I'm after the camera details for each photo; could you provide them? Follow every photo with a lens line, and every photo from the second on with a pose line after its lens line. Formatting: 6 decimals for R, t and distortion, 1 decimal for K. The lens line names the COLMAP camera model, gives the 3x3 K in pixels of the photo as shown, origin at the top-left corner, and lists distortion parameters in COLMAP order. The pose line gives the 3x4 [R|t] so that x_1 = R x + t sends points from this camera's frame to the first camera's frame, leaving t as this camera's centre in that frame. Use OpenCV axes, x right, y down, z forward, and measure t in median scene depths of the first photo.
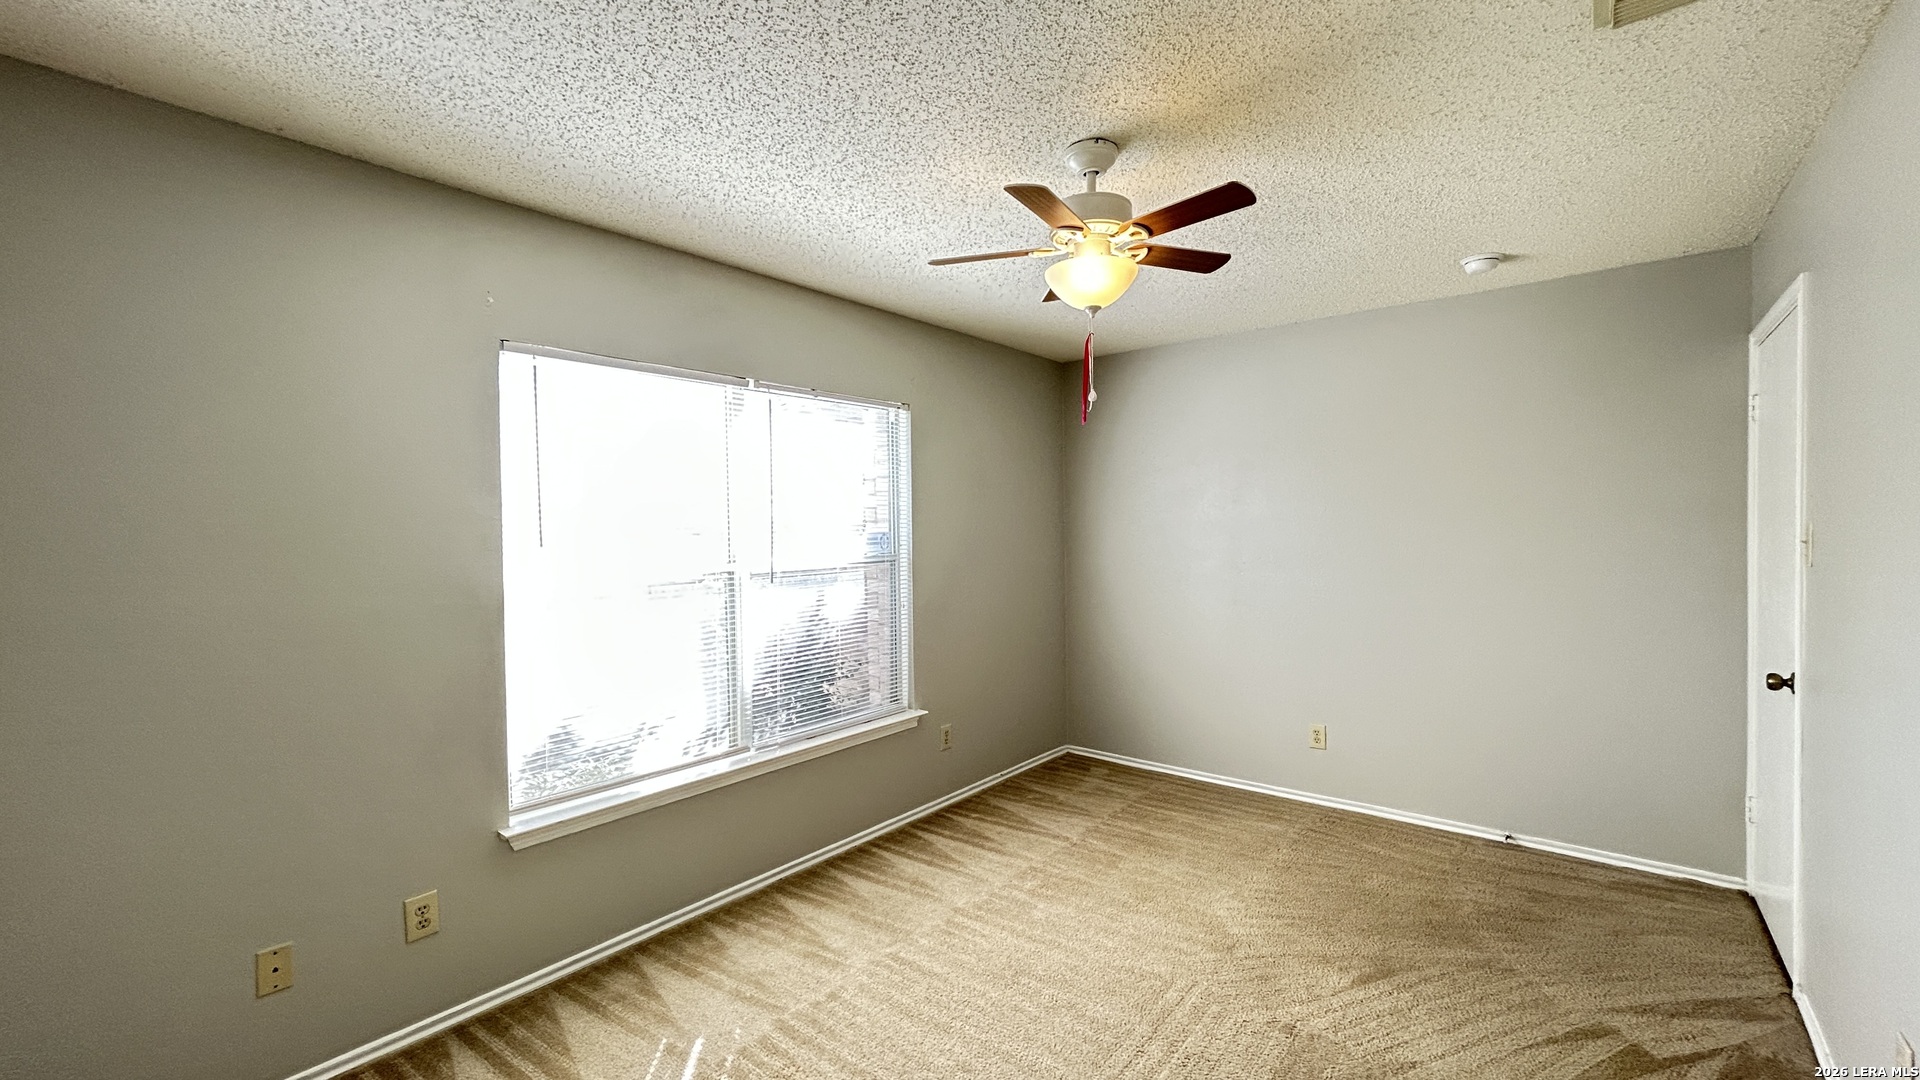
lens RADIAL K [[771.0, 0, 963.6], [0, 771.0, 540.5], [0, 0, 1]] dist [0.001738, 0.000059]
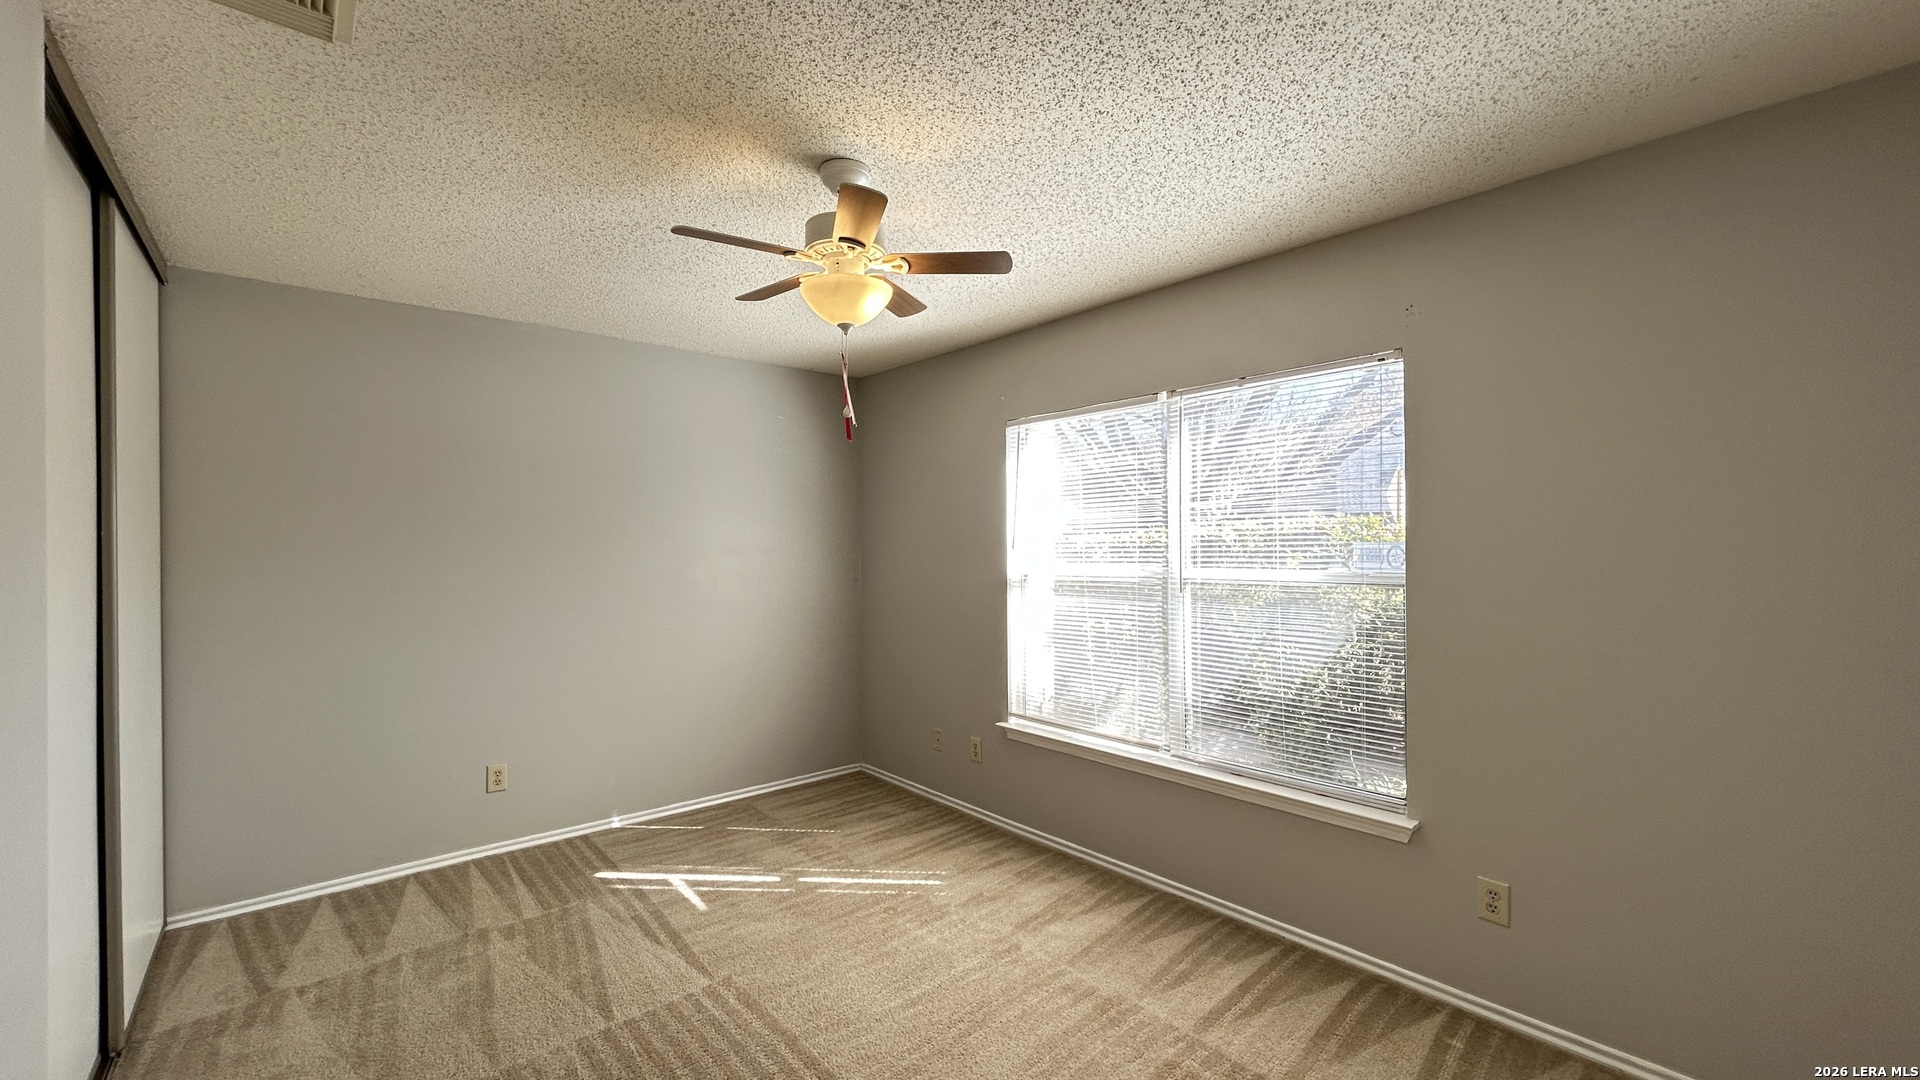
lens RADIAL K [[737.9, 0, 960.0], [0, 737.9, 540.0], [0, 0, 1]] dist [-0.001552, 0.000159]
pose [[-0.143501, 0.021460, -0.989418, 0.738067], [-0.001210, 0.999760, 0.021860, -0.033338], [0.989649, 0.004334, -0.143440, 0.880465]]
